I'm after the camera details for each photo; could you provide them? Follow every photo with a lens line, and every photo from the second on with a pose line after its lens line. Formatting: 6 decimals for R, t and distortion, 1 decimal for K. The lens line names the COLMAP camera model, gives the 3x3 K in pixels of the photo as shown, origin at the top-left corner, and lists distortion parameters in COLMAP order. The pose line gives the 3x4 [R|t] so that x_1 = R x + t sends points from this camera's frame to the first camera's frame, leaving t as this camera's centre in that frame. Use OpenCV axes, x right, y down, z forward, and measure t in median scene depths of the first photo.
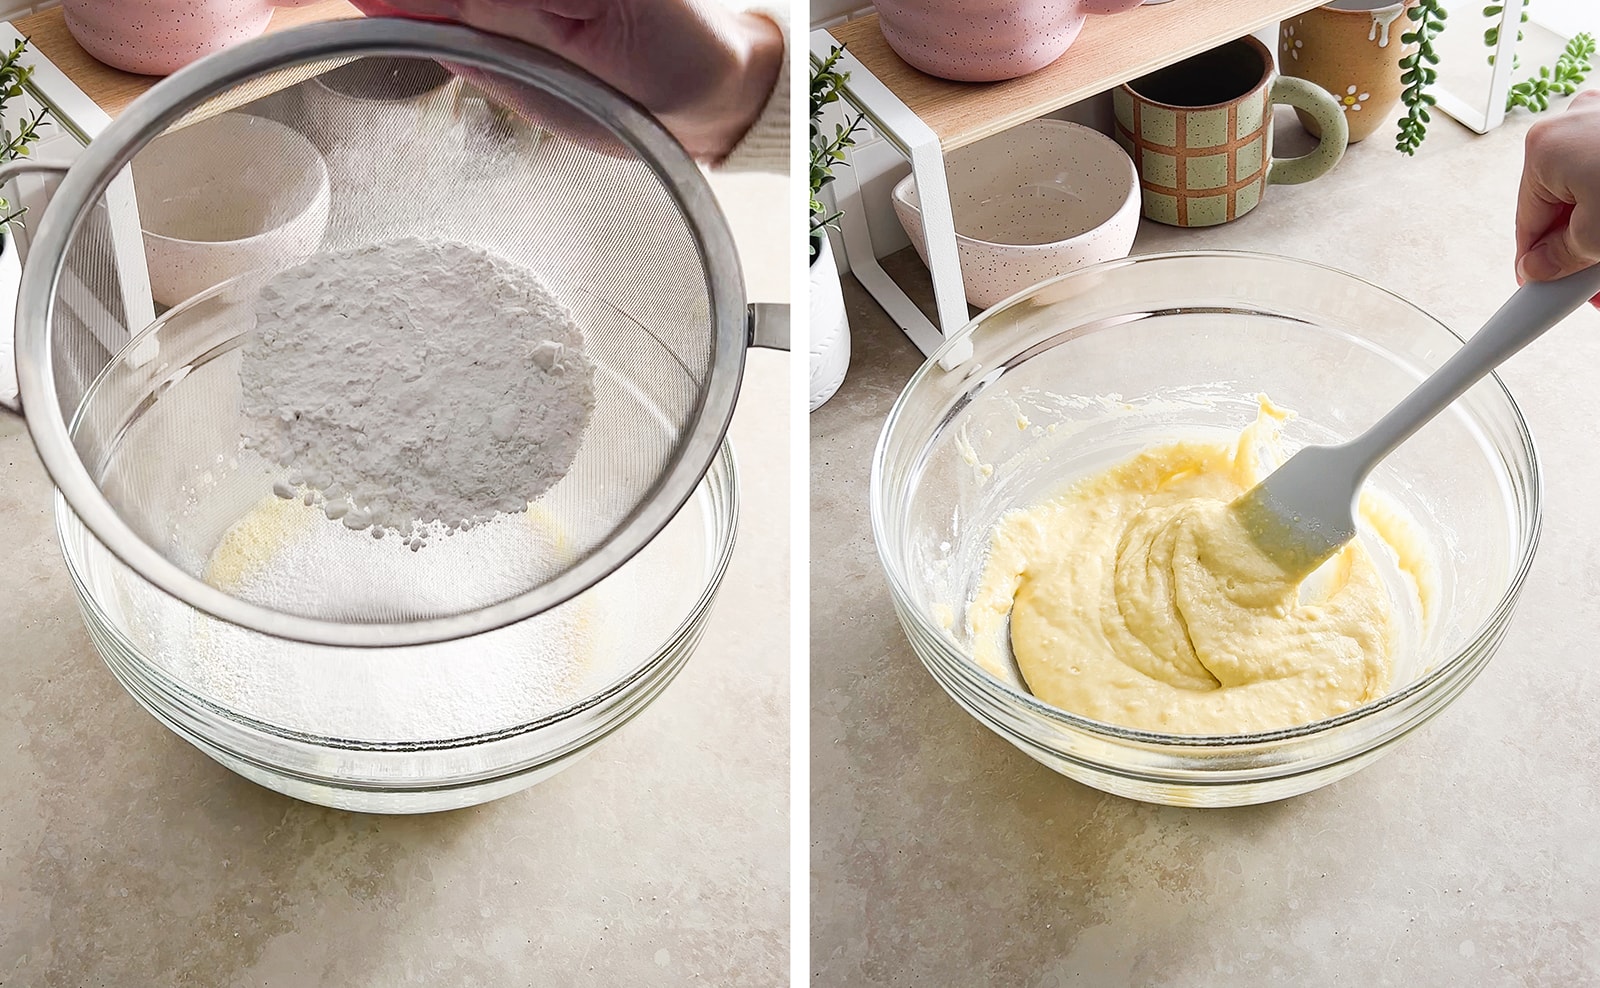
lens RADIAL K [[1153.5, 0, 796.2], [0, 1153.5, 497.7], [0, 0, 1]] dist [0.013972, -0.005587]
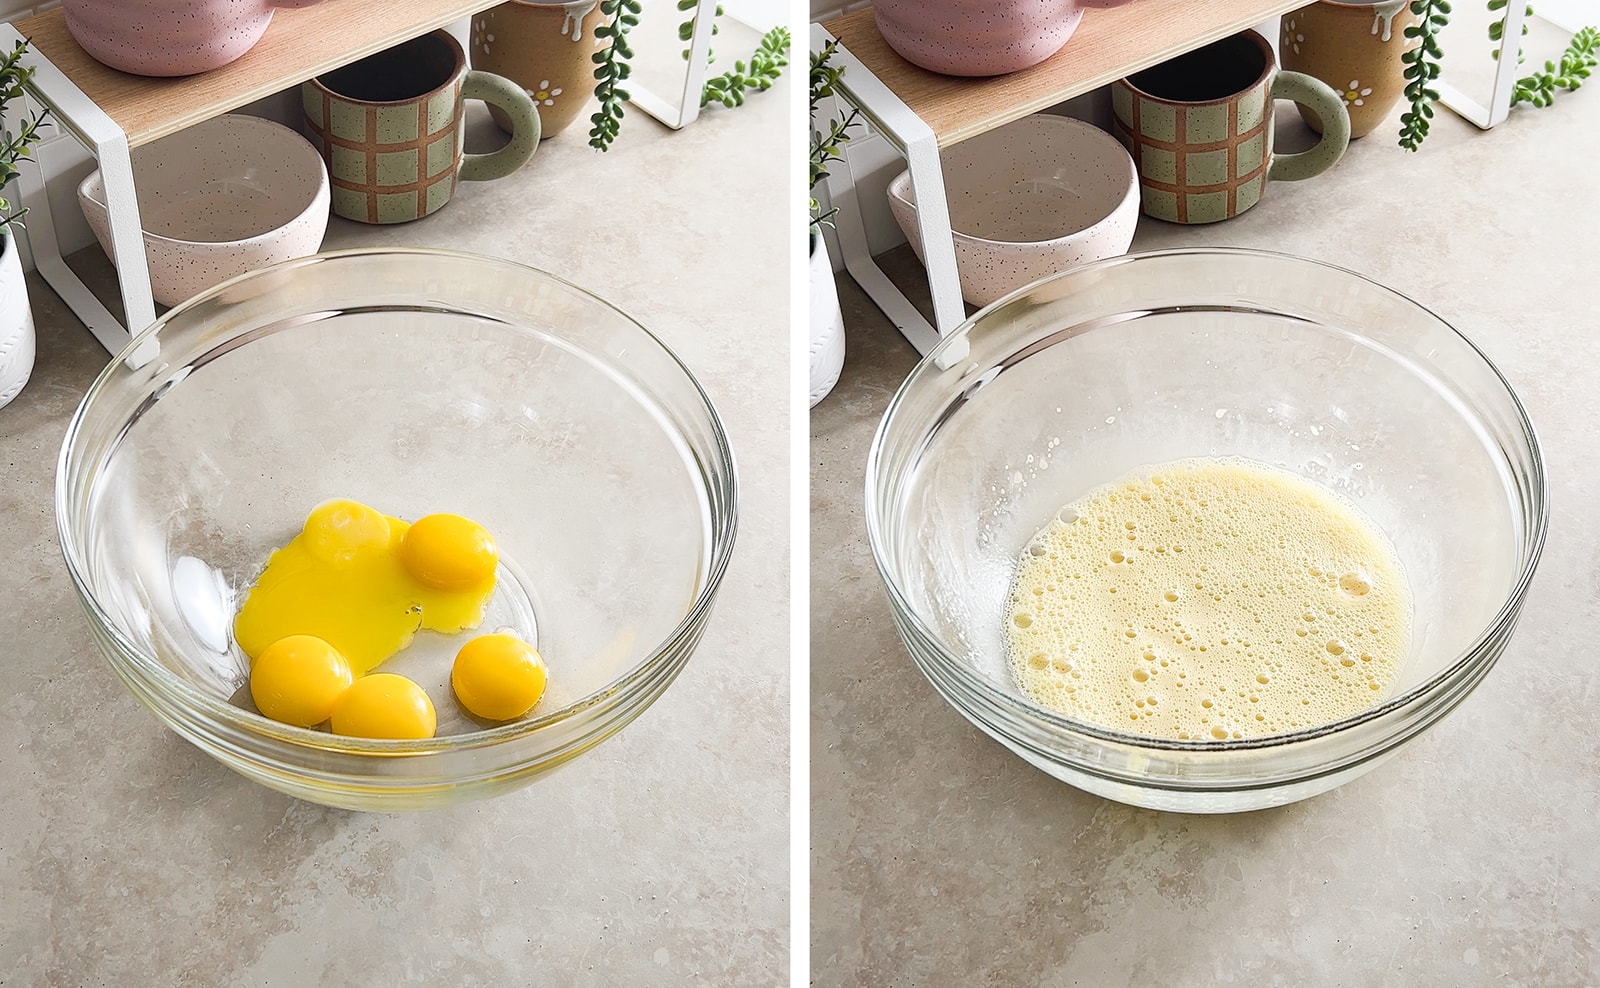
lens RADIAL K [[1160.9, 0, 802.8], [0, 1160.9, 496.9], [0, 0, 1]] dist [0.001210, 0.001971]
pose [[0.999955, -0.000233, -0.009486, 0.708232], [0.000236, 1.000000, 0.000364, -0.001907], [0.009486, -0.000366, 0.999955, 0.014623]]
